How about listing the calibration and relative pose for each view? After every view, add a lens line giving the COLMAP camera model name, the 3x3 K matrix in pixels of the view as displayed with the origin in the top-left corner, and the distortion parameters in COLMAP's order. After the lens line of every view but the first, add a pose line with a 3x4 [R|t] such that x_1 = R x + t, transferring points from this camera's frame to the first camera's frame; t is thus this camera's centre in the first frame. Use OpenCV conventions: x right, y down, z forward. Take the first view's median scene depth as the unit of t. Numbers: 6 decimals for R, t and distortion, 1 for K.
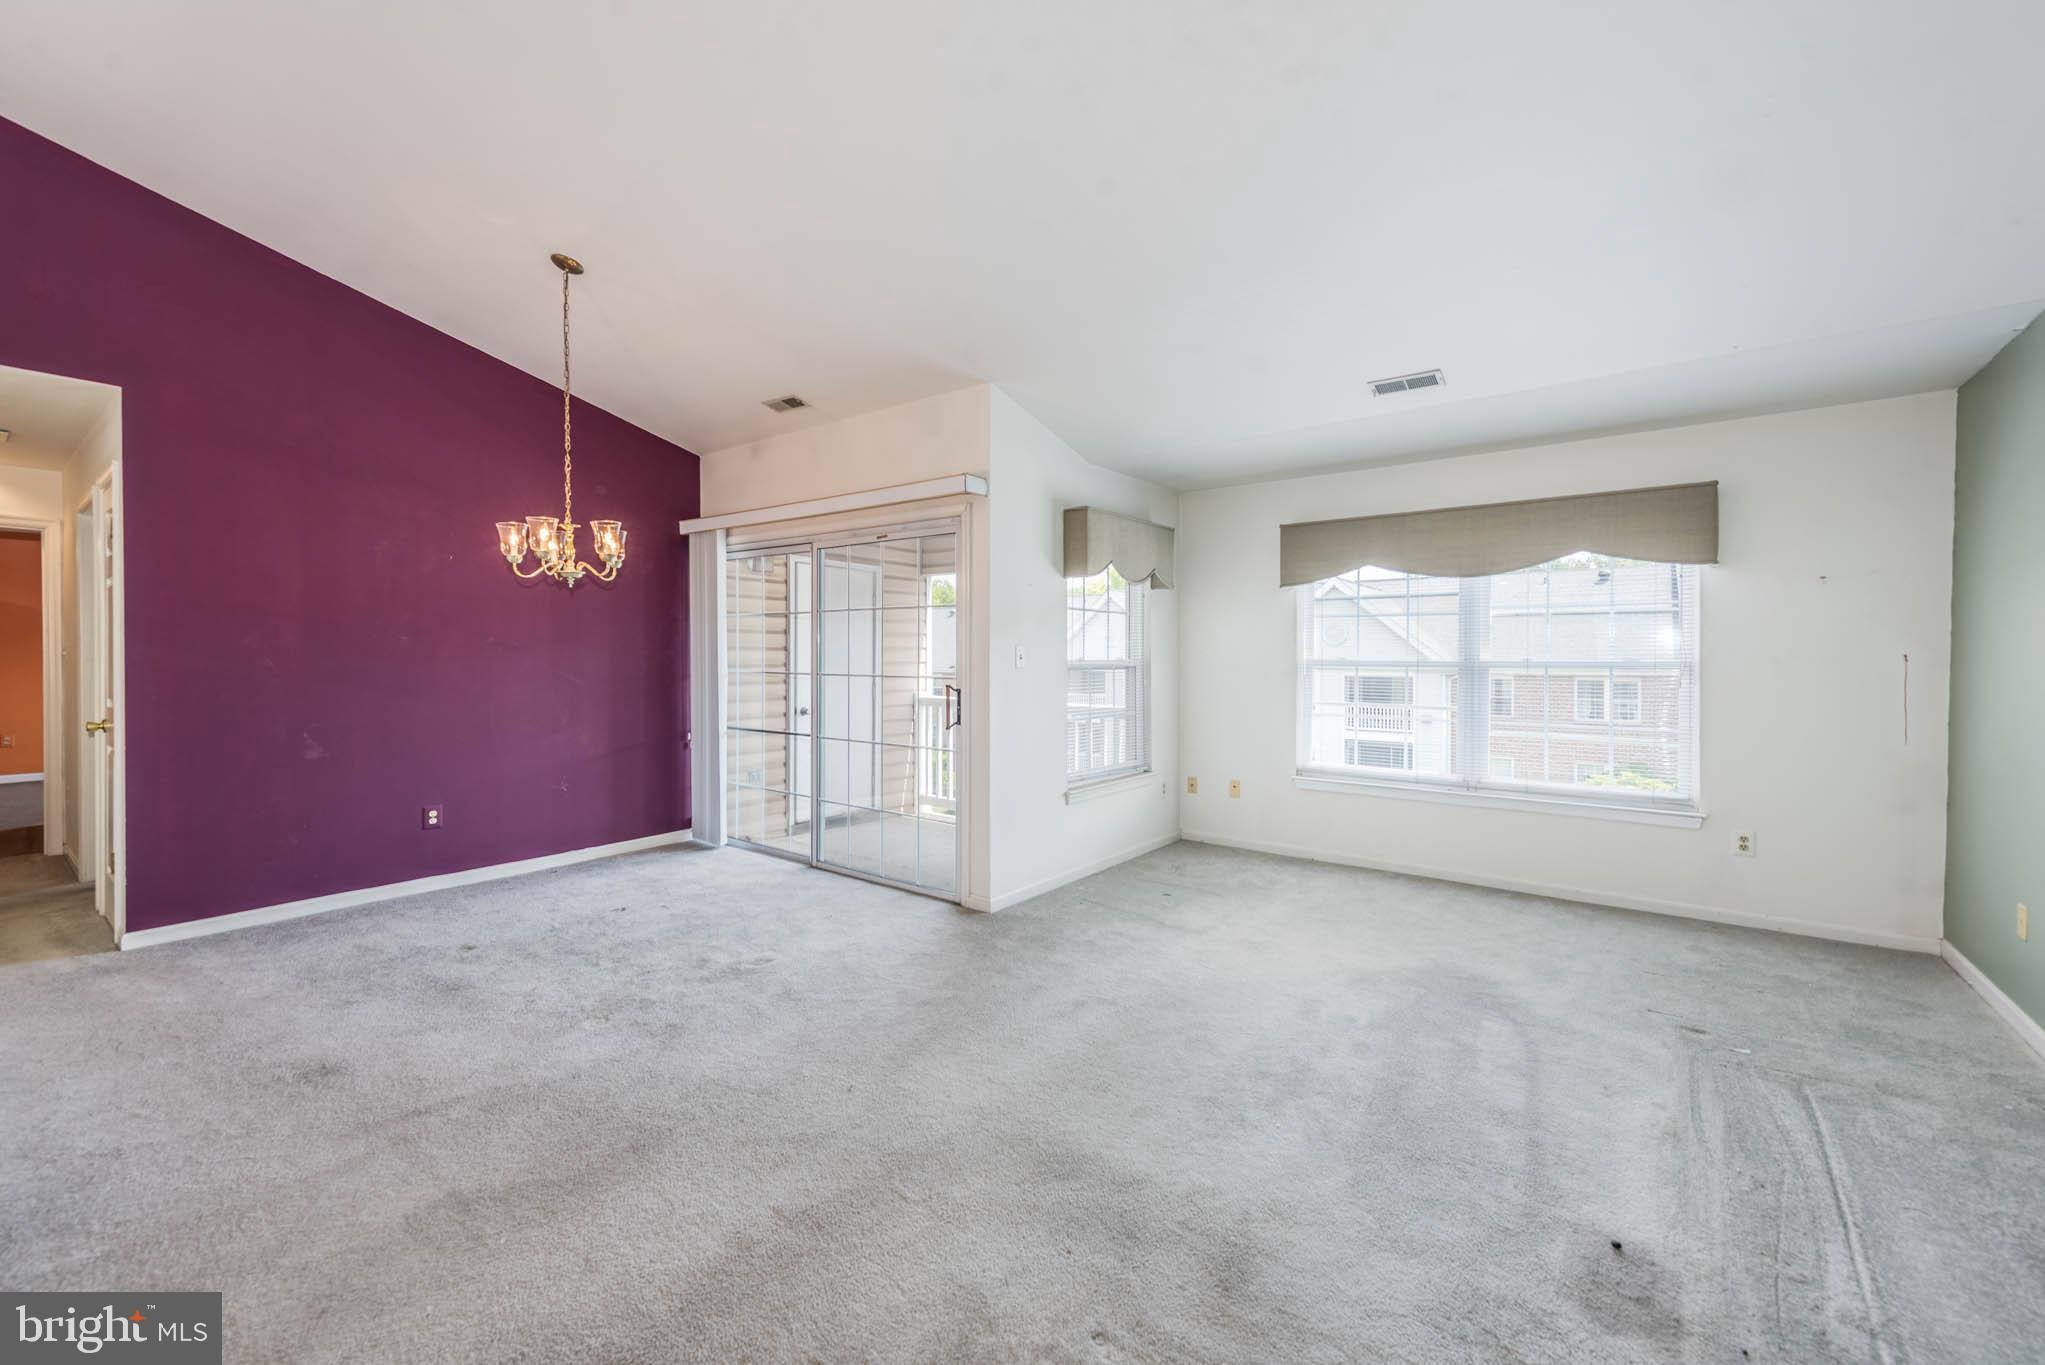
lens RADIAL K [[818.9, 0, 1026.8], [0, 818.9, 676.0], [0, 0, 1]] dist [0.011301, -0.000265]
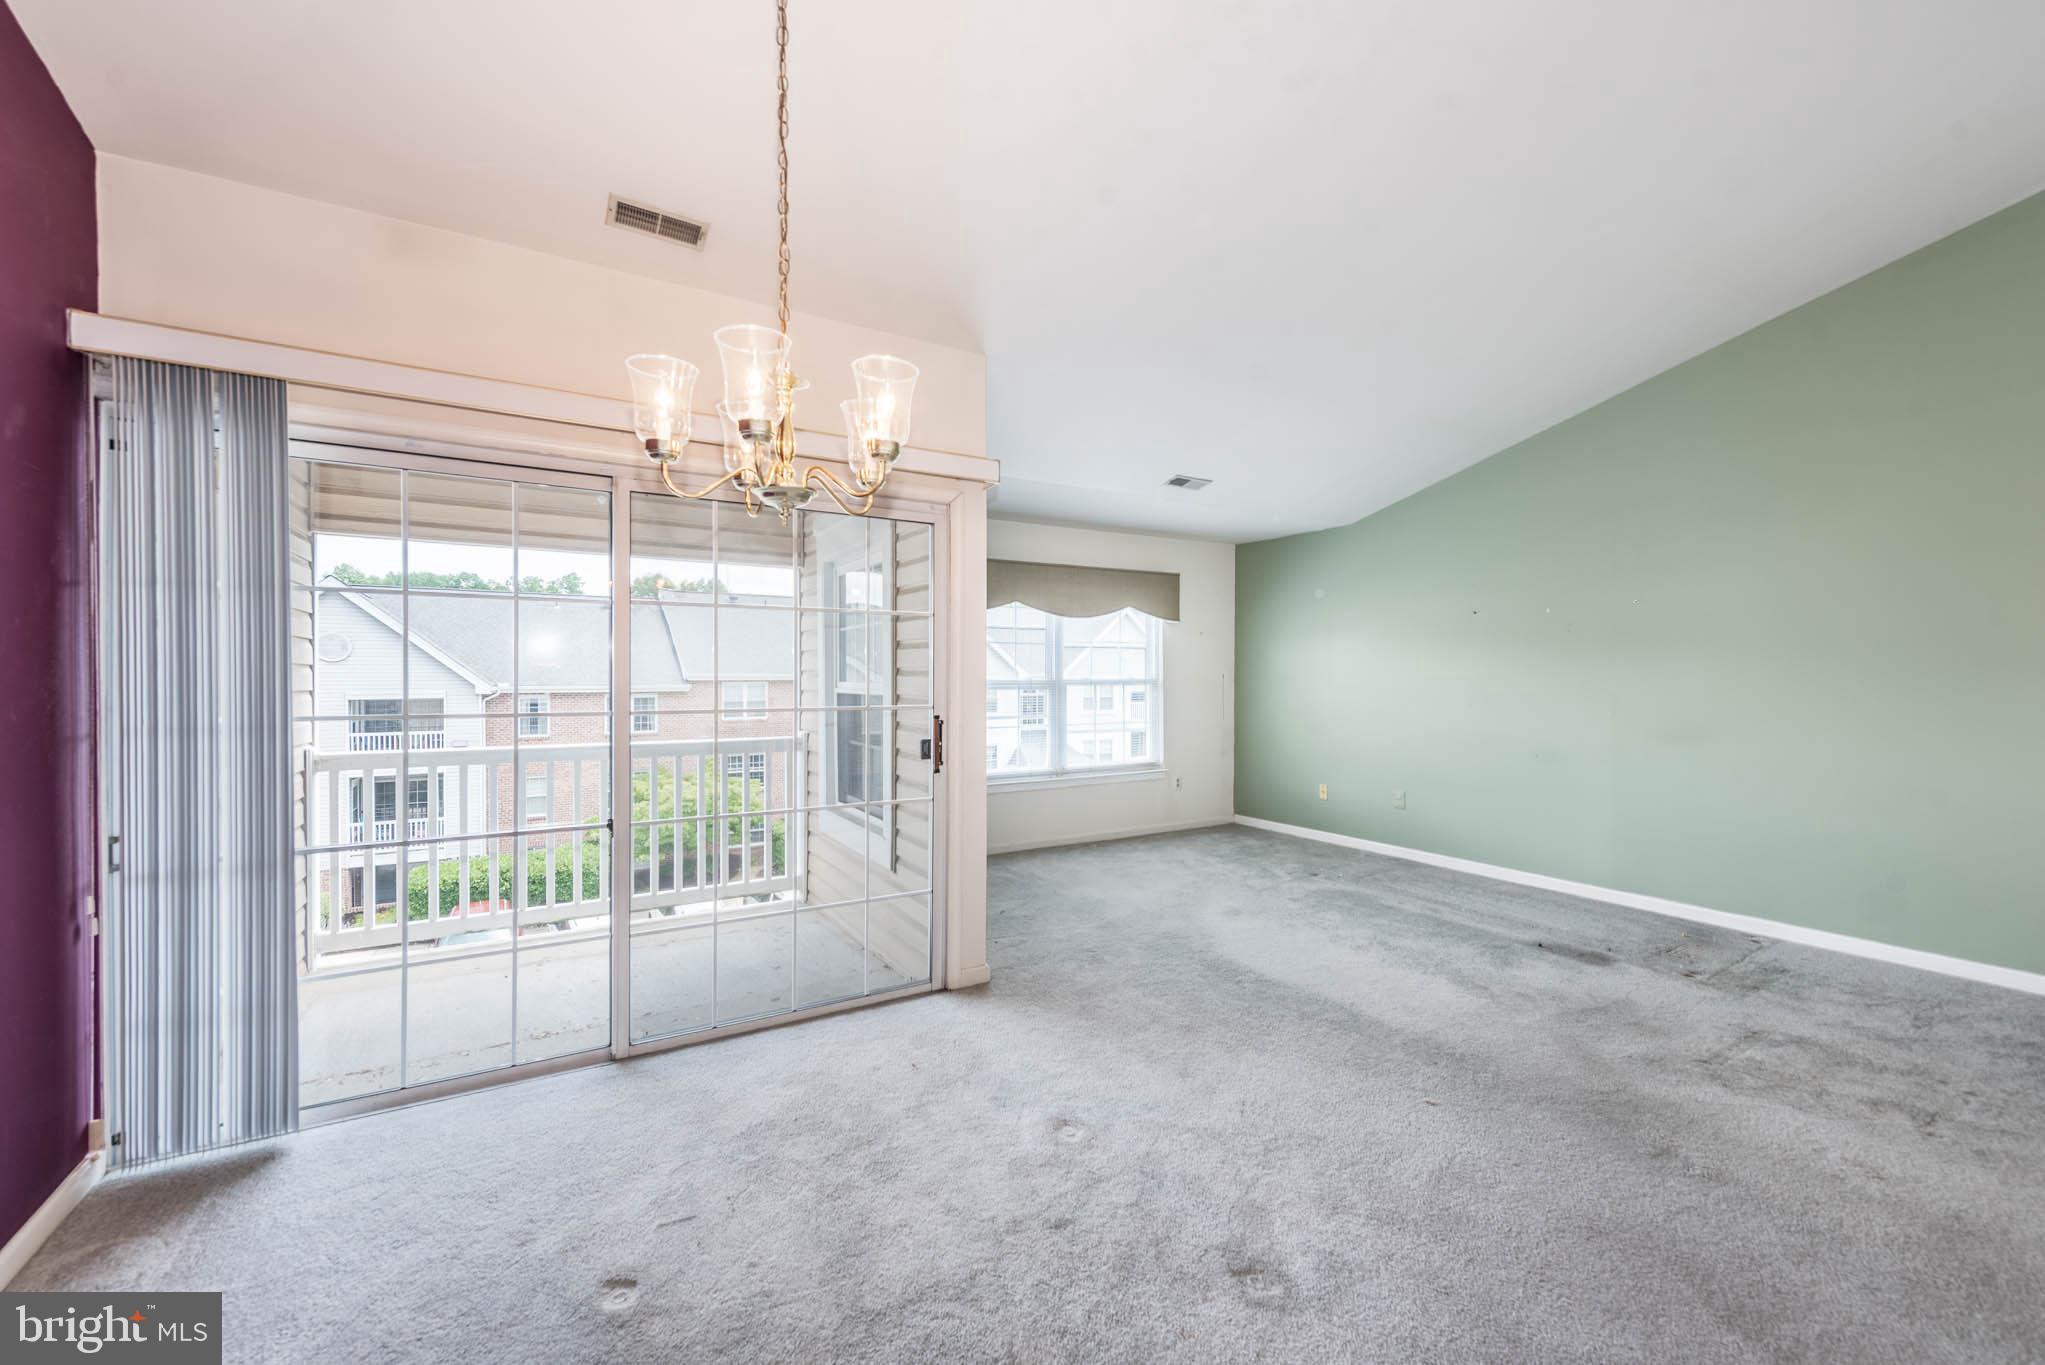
lens RADIAL K [[805.4, 0, 1015.0], [0, 805.4, 687.0], [0, 0, 1]] dist [0.025583, -0.013477]
pose [[0.377417, -0.017049, 0.925887, -0.745788], [0.024455, 0.999665, 0.008439, -0.020066], [-0.925721, 0.019457, 0.377707, 0.605144]]
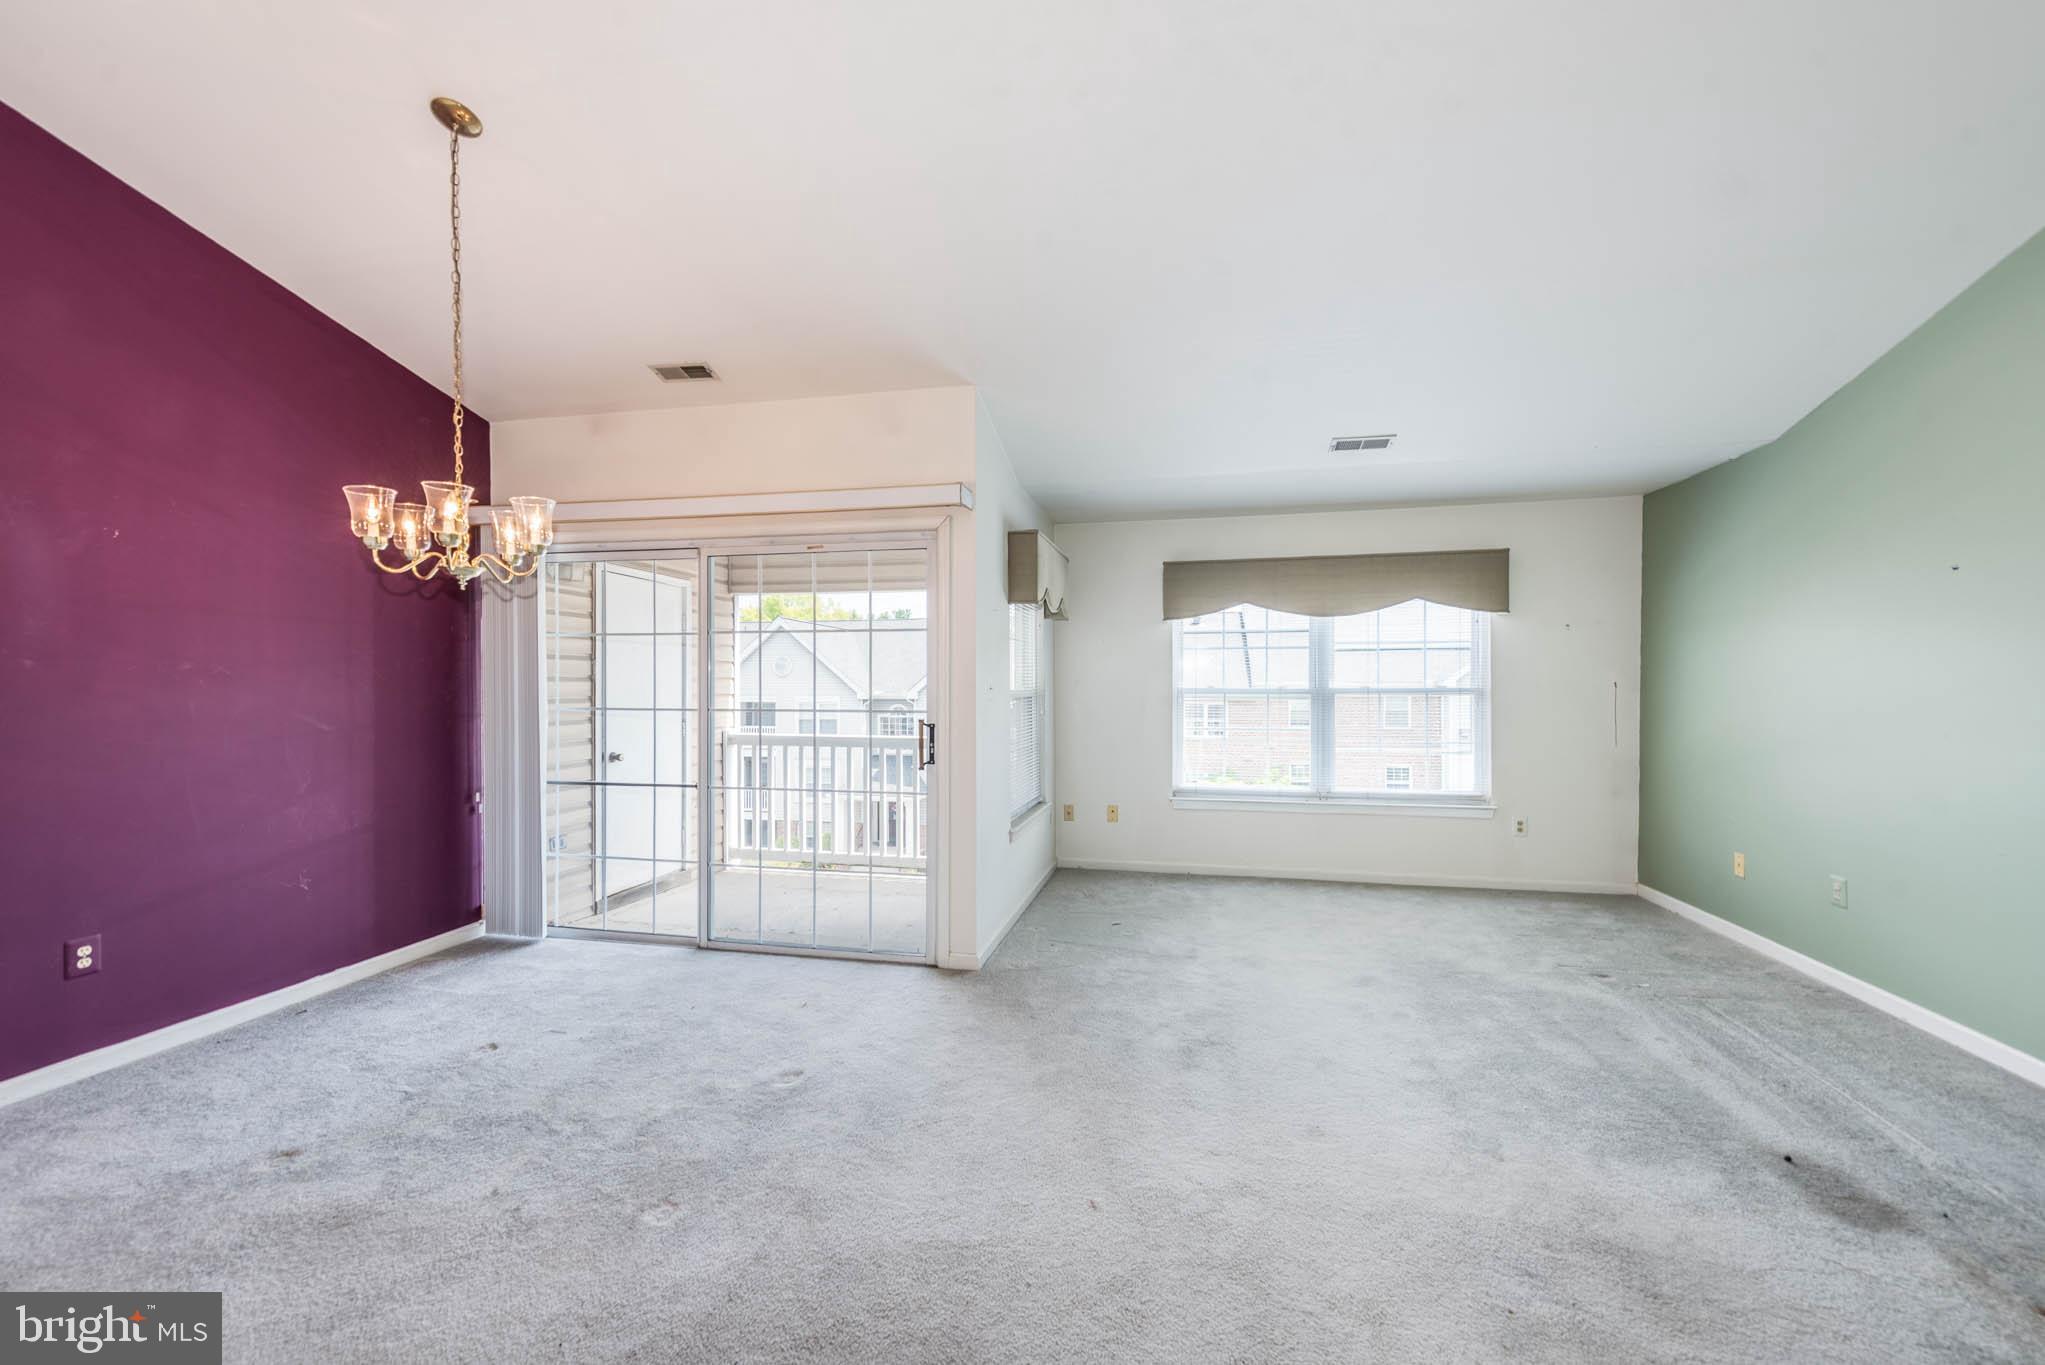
lens RADIAL K [[805.8, 0, 1022.4], [0, 805.8, 700.9], [0, 0, 1]] dist [0.011155, -0.000431]
pose [[0.904186, -0.012968, 0.426942, -0.350958], [0.015141, 0.999884, -0.001694, -0.005912], [-0.426871, 0.007996, 0.904277, 0.157736]]
